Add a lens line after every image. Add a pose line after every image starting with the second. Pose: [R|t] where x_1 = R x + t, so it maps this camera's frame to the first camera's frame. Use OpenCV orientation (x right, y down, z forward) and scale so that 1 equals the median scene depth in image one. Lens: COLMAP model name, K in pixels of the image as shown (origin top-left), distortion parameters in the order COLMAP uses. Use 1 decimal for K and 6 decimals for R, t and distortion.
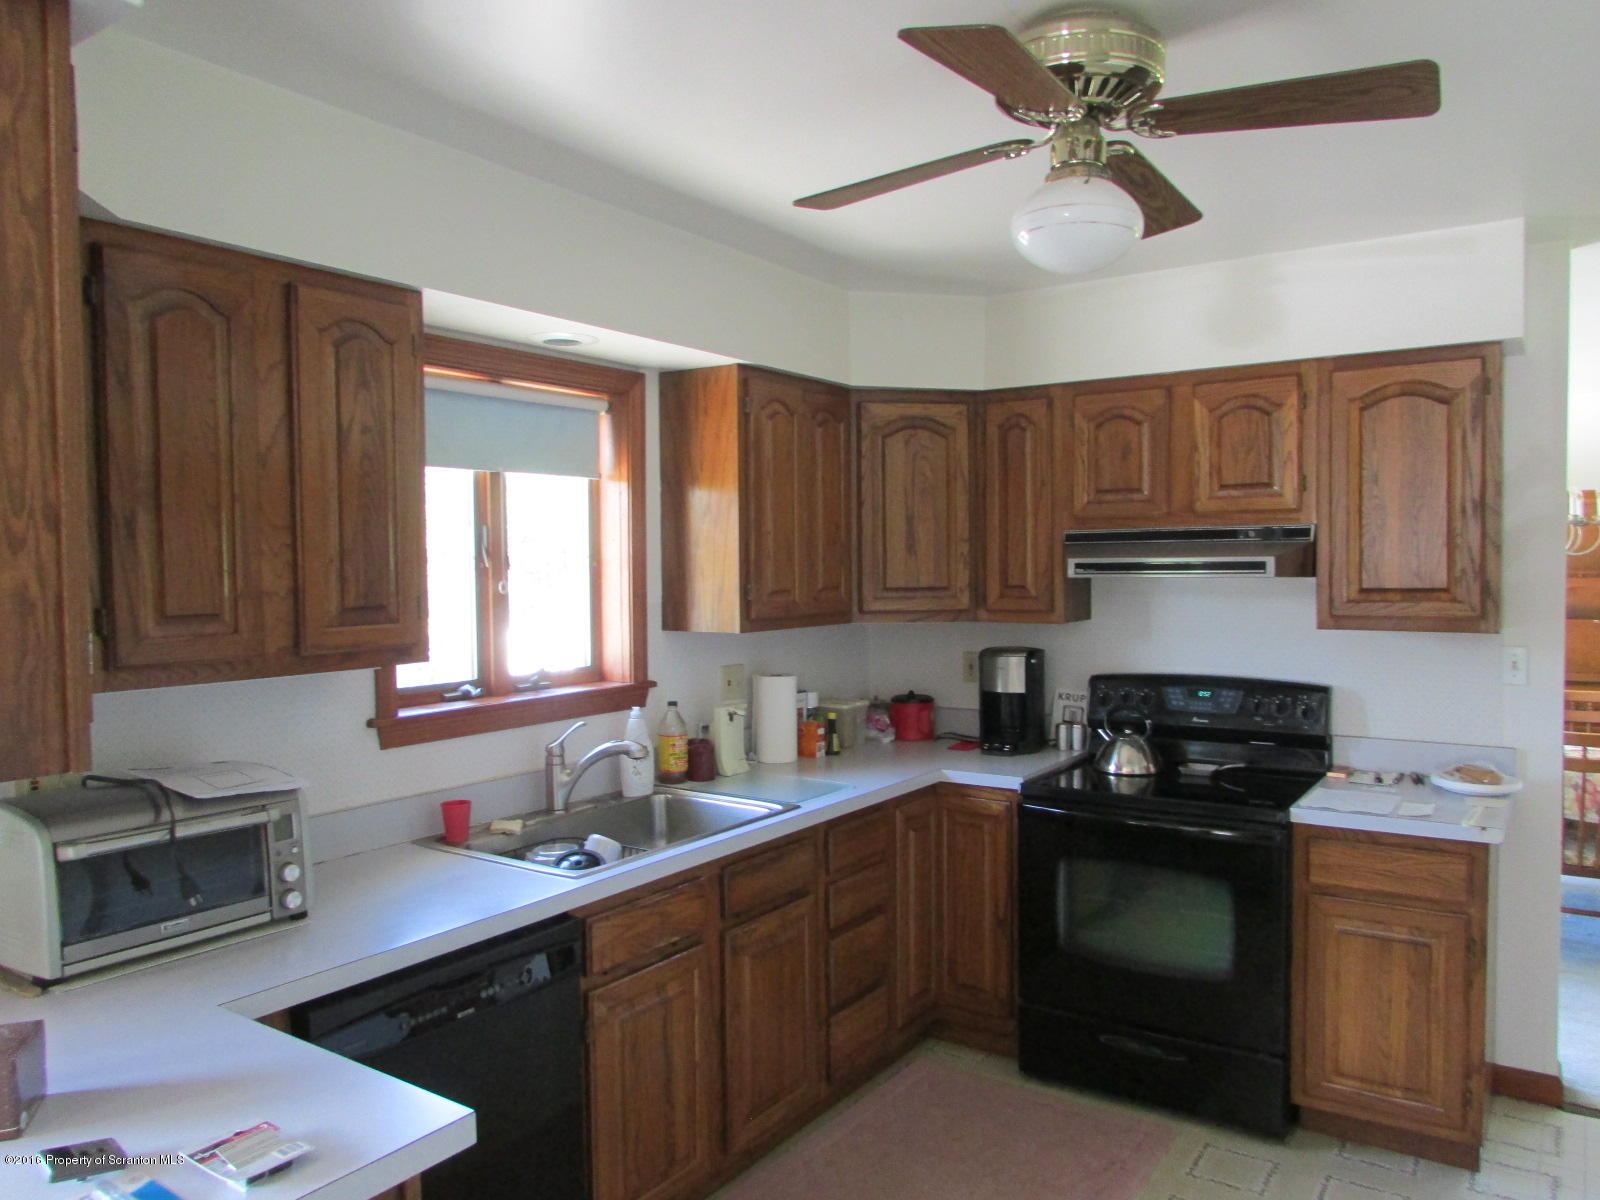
lens RADIAL K [[1135.3, 0, 802.0], [0, 1135.3, 608.0], [0, 0, 1]] dist [-0.025614, 0.002236]
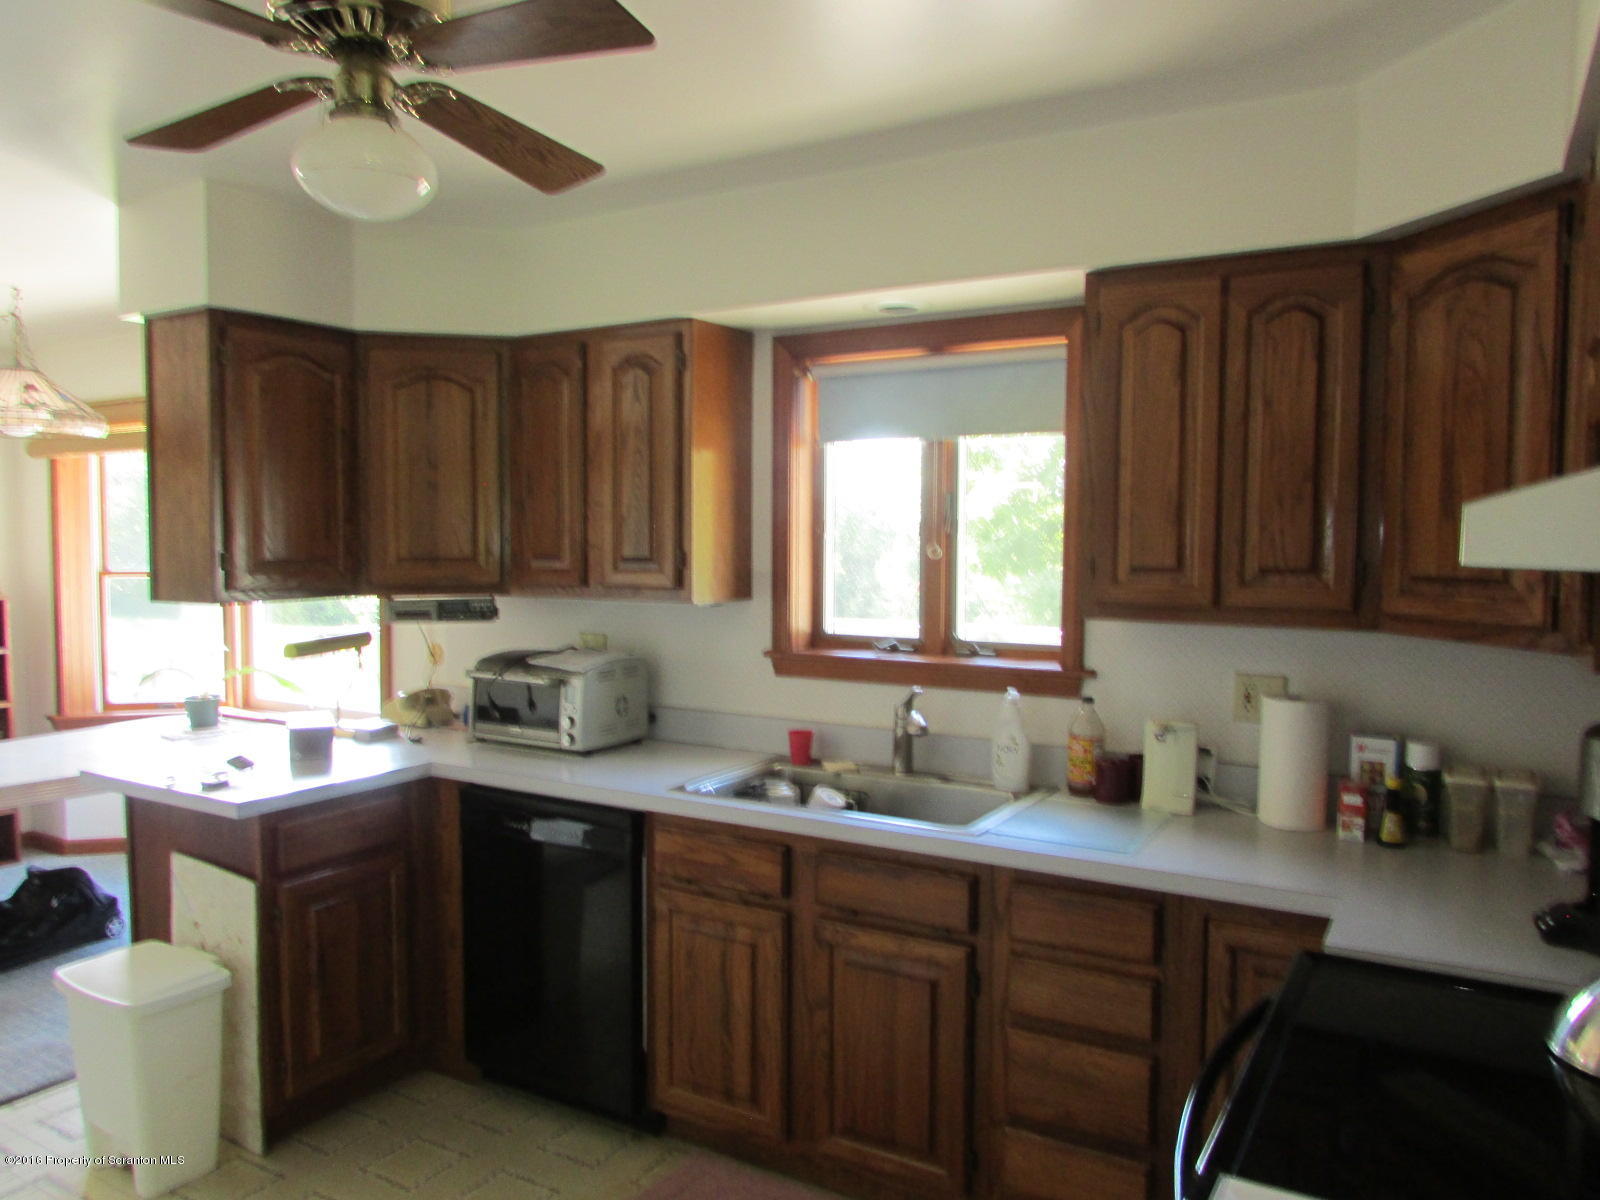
lens RADIAL K [[1135.3, 0, 802.2], [0, 1135.3, 604.0], [0, 0, 1]] dist [-0.025614, 0.002236]
pose [[0.065548, 0.069737, -0.995410, 0.686725], [-0.043989, 0.996787, 0.066937, -0.031211], [0.996879, 0.039399, 0.068405, 0.728264]]
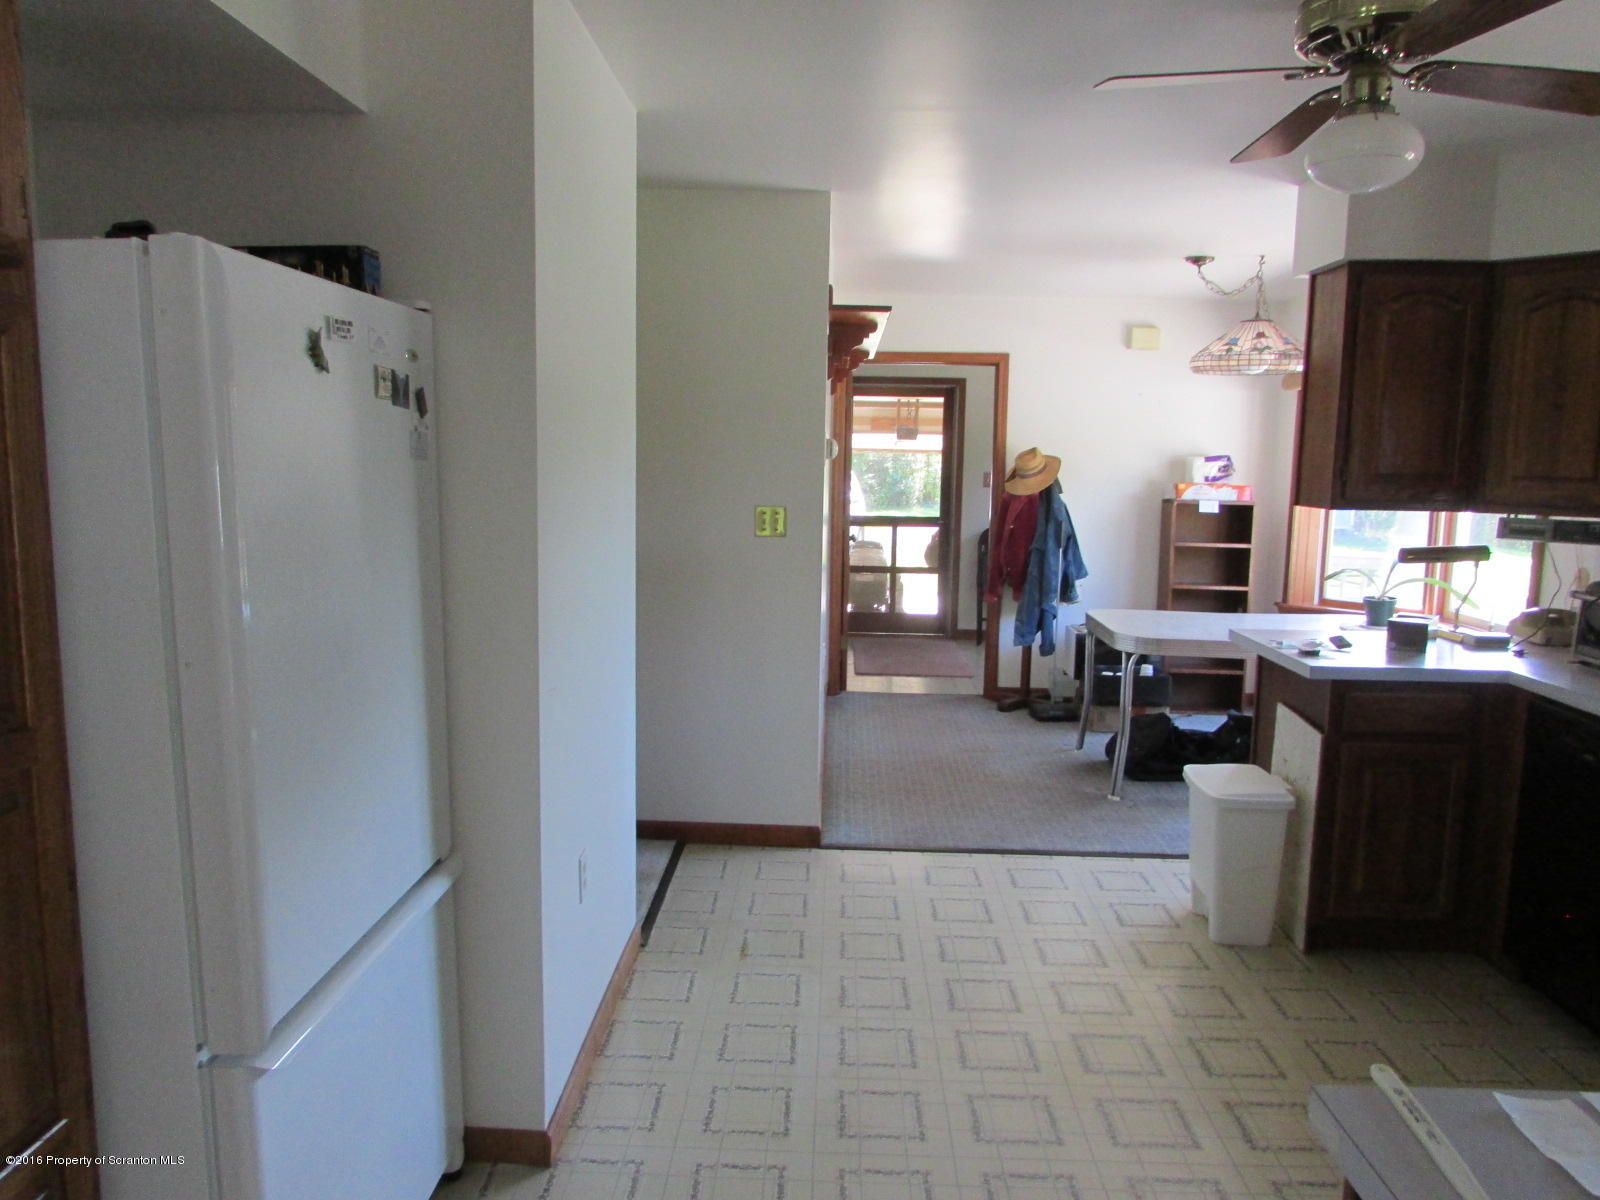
lens RADIAL K [[1135.3, 0, 797.0], [0, 1135.3, 600.1], [0, 0, 1]] dist [-0.025614, 0.002236]
pose [[-0.848560, 0.066166, -0.524945, 0.731169], [-0.028738, 0.984922, 0.170597, -0.032776], [0.528318, 0.159847, -0.833864, 0.842080]]
